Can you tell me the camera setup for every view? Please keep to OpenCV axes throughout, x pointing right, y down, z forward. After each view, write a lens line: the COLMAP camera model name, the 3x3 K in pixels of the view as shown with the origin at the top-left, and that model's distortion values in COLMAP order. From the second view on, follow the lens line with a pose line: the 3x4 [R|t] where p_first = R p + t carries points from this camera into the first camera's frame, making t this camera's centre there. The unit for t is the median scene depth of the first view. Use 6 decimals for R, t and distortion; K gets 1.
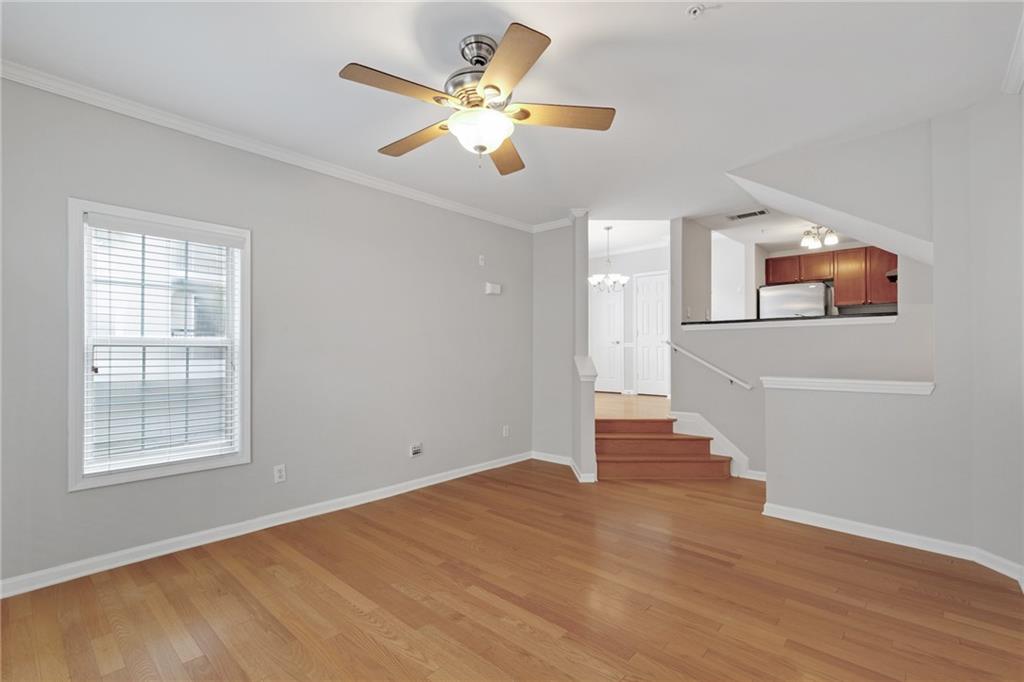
lens RADIAL K [[457.4, 0, 515.8], [0, 457.4, 347.3], [0, 0, 1]] dist [0.003075, 0.000282]
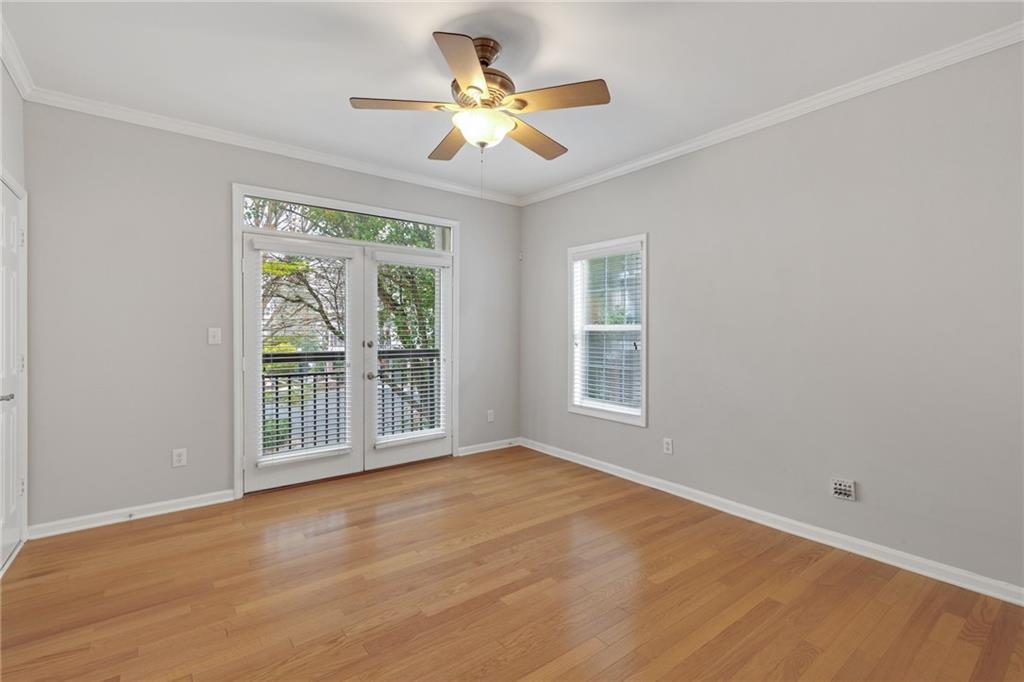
lens RADIAL K [[468.5, 0, 512.0], [0, 468.5, 341.0], [0, 0, 1]] dist [0.001482, 0.000217]
pose [[-0.180955, 0.018913, -0.983309, 0.803620], [0.001578, 0.999819, 0.018940, 0.001921], [0.983490, 0.001876, -0.180952, 1.025313]]
